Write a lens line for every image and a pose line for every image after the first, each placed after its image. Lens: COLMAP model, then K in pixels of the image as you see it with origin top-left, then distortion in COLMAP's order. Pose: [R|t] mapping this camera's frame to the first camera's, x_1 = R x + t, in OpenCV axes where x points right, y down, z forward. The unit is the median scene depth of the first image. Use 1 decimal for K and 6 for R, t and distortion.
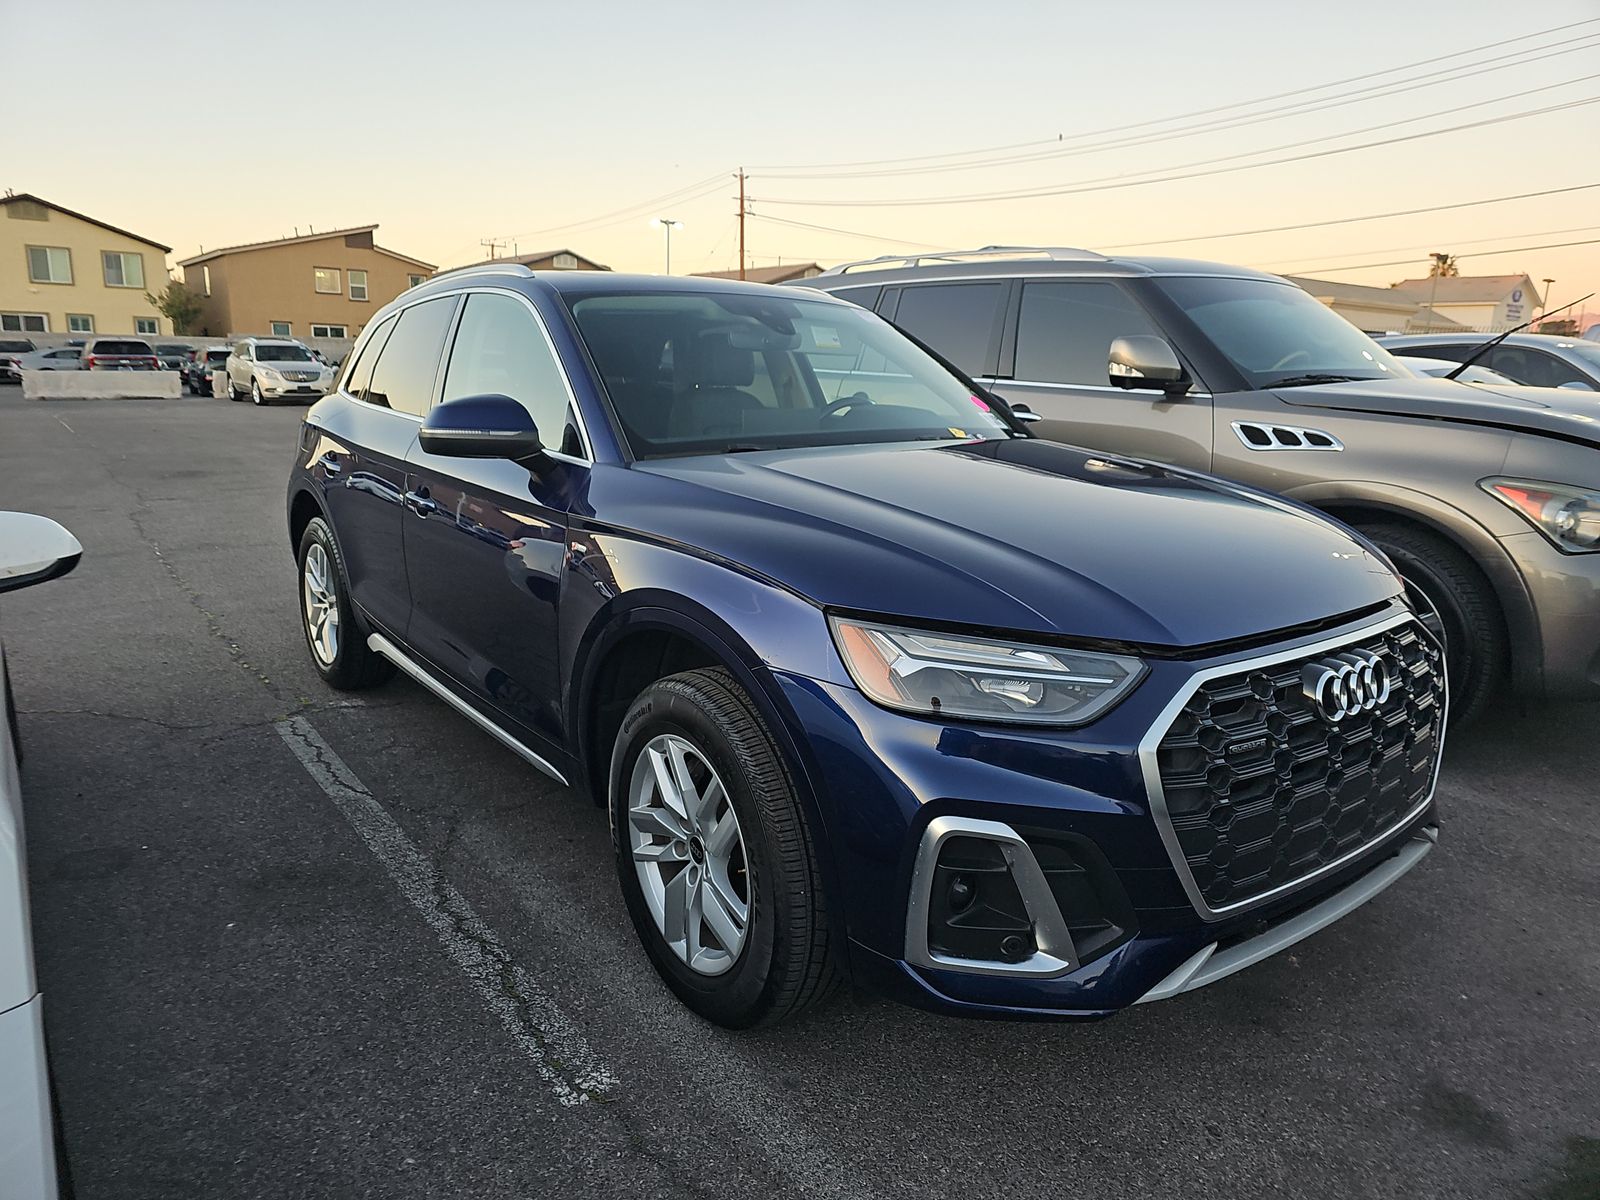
lens RADIAL K [[1097.4, 0, 785.1], [0, 1097.4, 604.8], [0, 0, 1]] dist [0.041411, -0.029310]
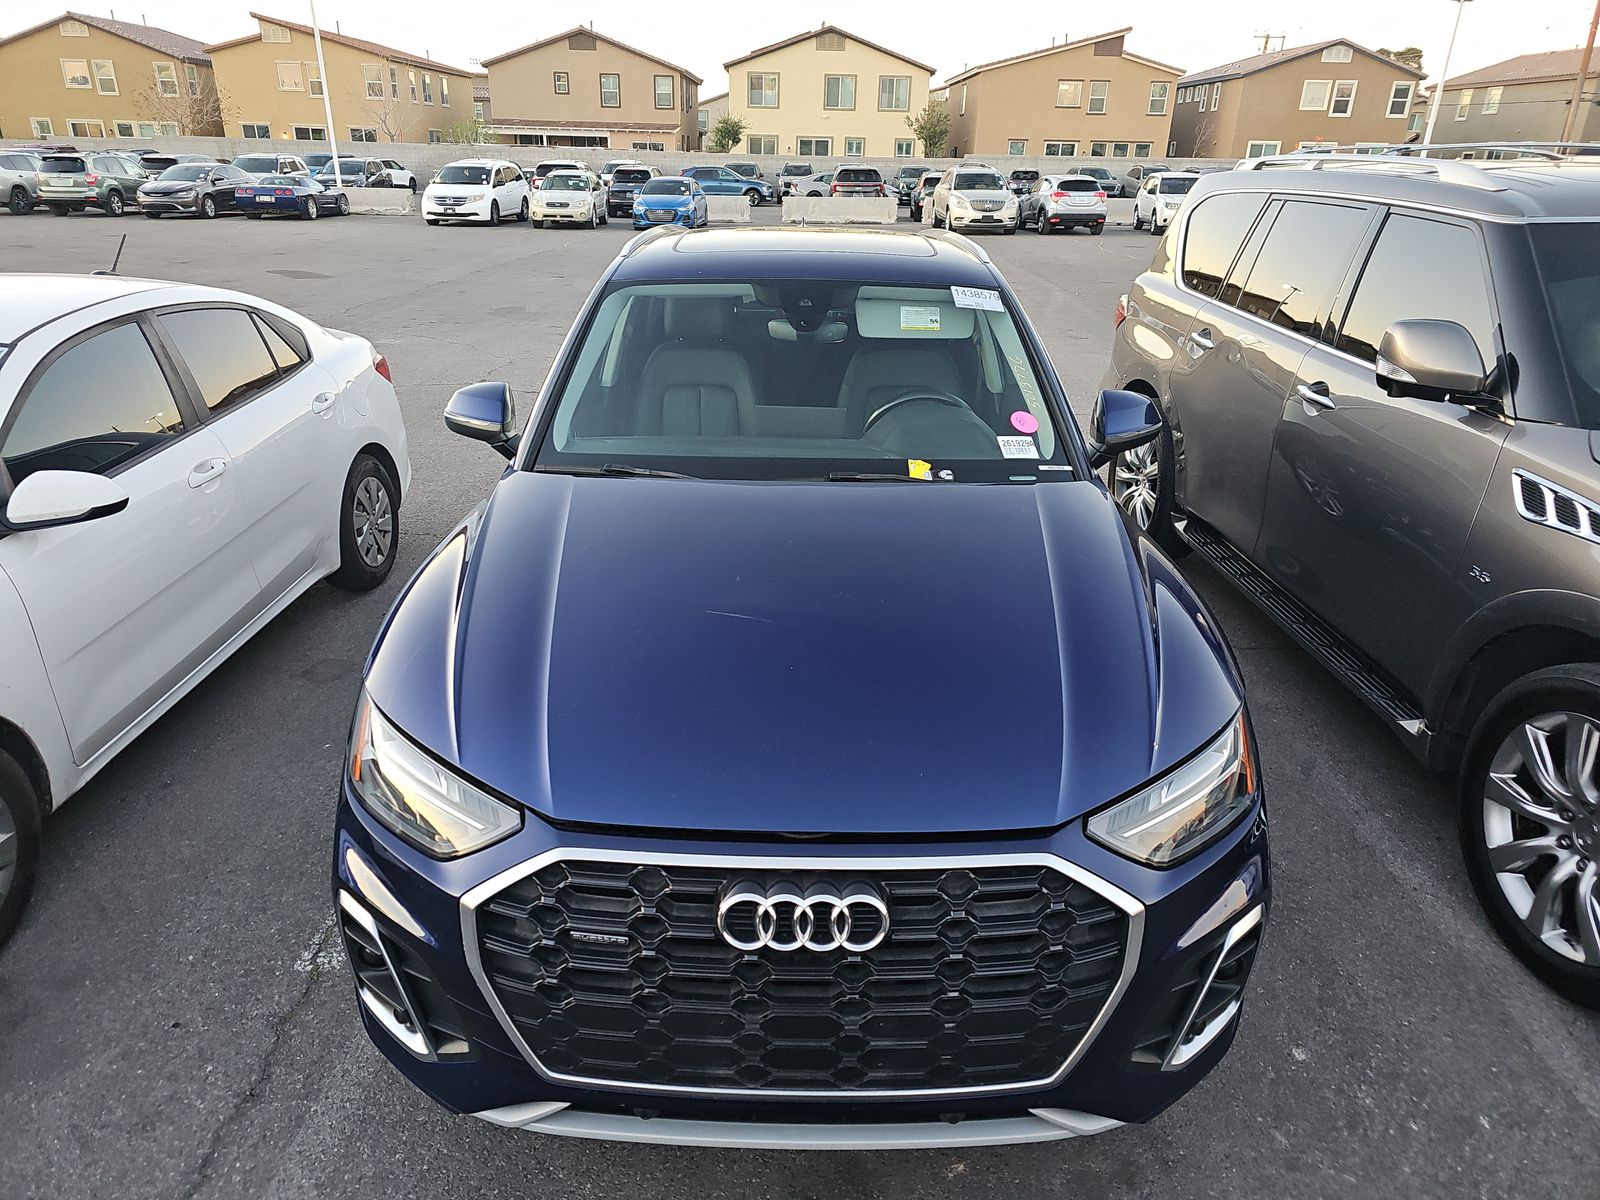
lens RADIAL K [[1097.4, 0, 785.1], [0, 1097.4, 604.8], [0, 0, 1]] dist [0.041411, -0.029310]
pose [[0.769572, 0.237113, -0.592905, 0.114738], [-0.131789, 0.967490, 0.215859, -0.041296], [0.624812, -0.087980, 0.775802, 0.044065]]
